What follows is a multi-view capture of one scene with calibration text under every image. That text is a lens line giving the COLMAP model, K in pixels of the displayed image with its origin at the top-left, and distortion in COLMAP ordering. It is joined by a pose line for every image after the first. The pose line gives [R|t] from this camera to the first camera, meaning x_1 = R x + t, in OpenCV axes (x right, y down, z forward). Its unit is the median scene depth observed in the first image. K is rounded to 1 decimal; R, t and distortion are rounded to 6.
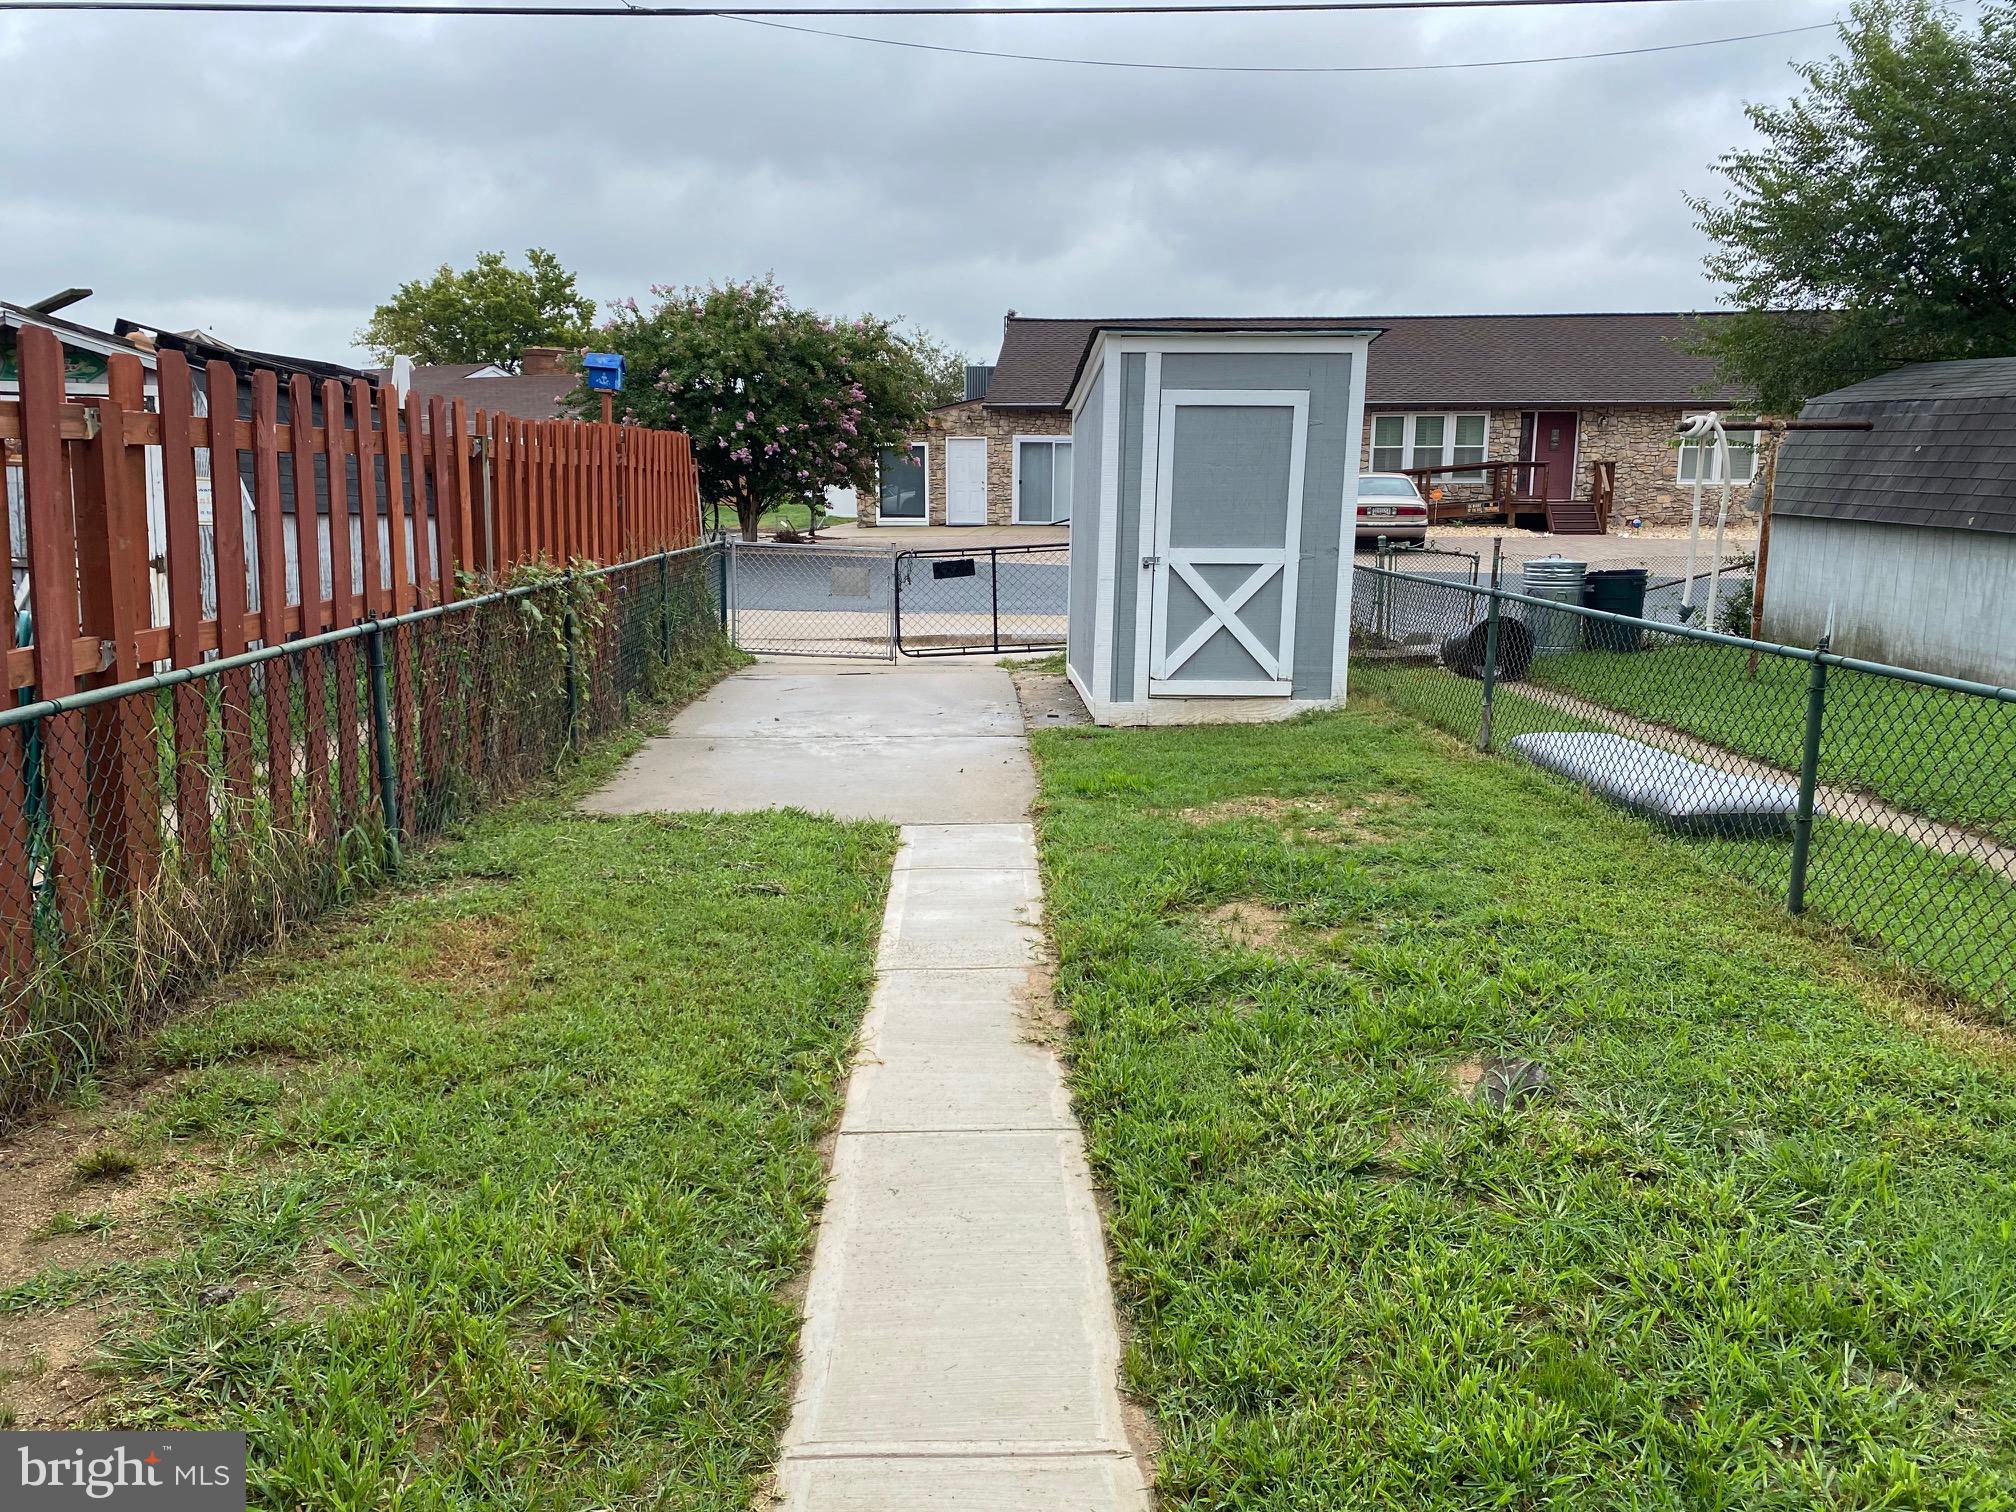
lens RADIAL K [[1555.1, 0, 1008.0], [0, 1555.1, 756.0], [0, 0, 1]] dist [0.006345, 0.003076]
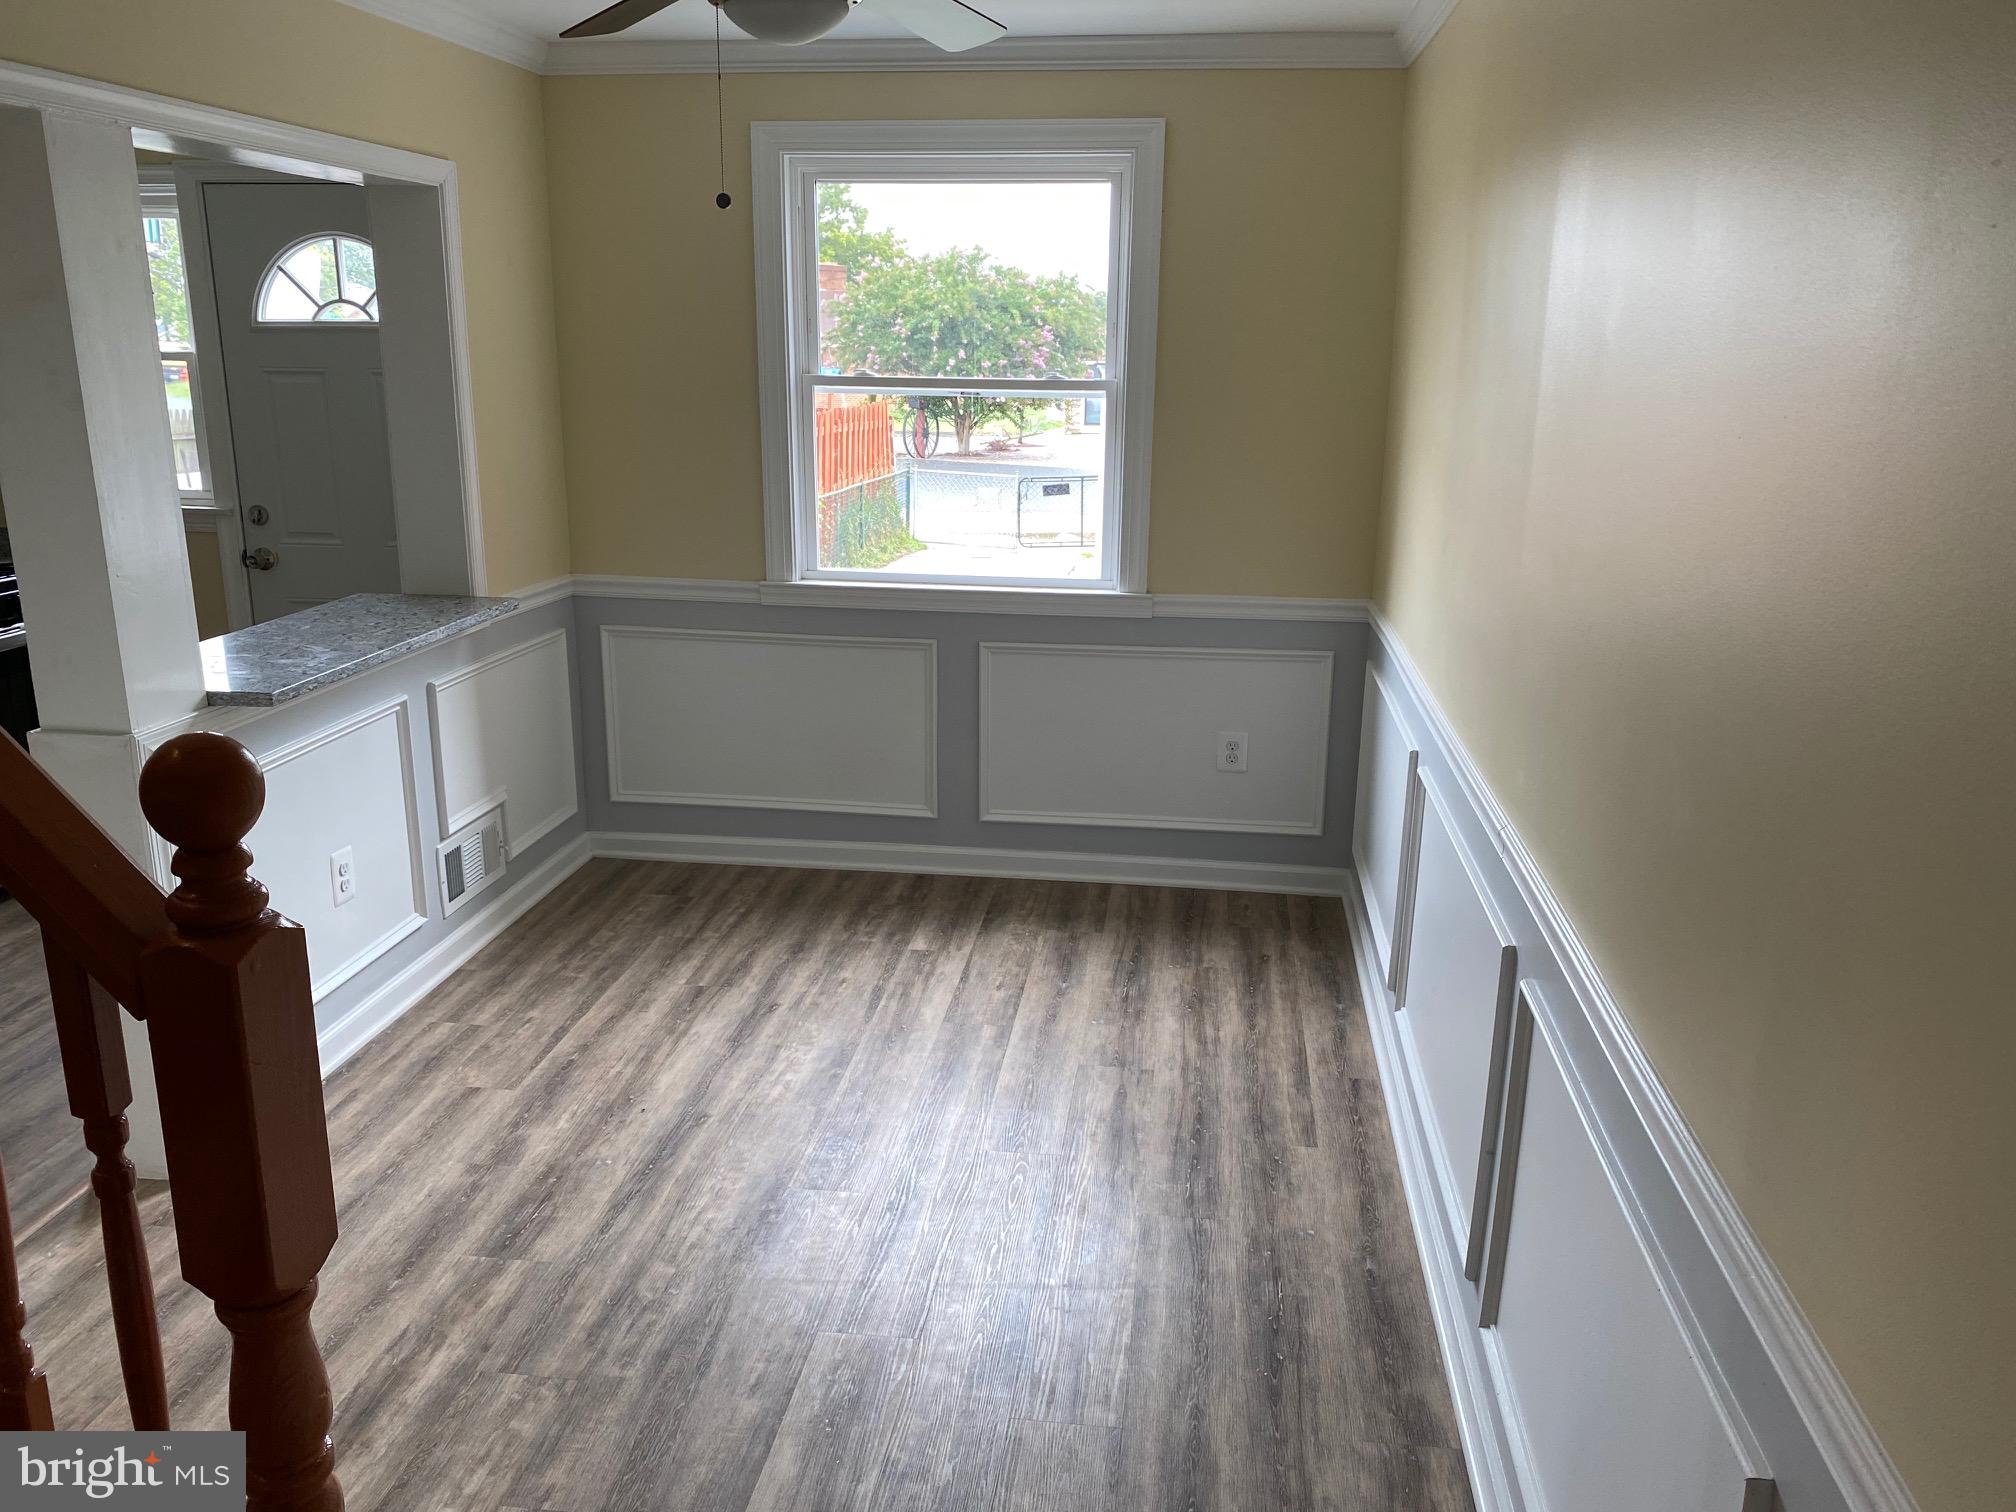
lens RADIAL K [[1555.1, 0, 1008.0], [0, 1555.1, 756.0], [0, 0, 1]] dist [0.006345, 0.003076]
pose [[0.985194, 0.048223, -0.164520, 0.098066], [-0.035884, 0.996372, 0.077163, 0.012703], [0.167644, -0.070117, 0.983351, -0.280585]]
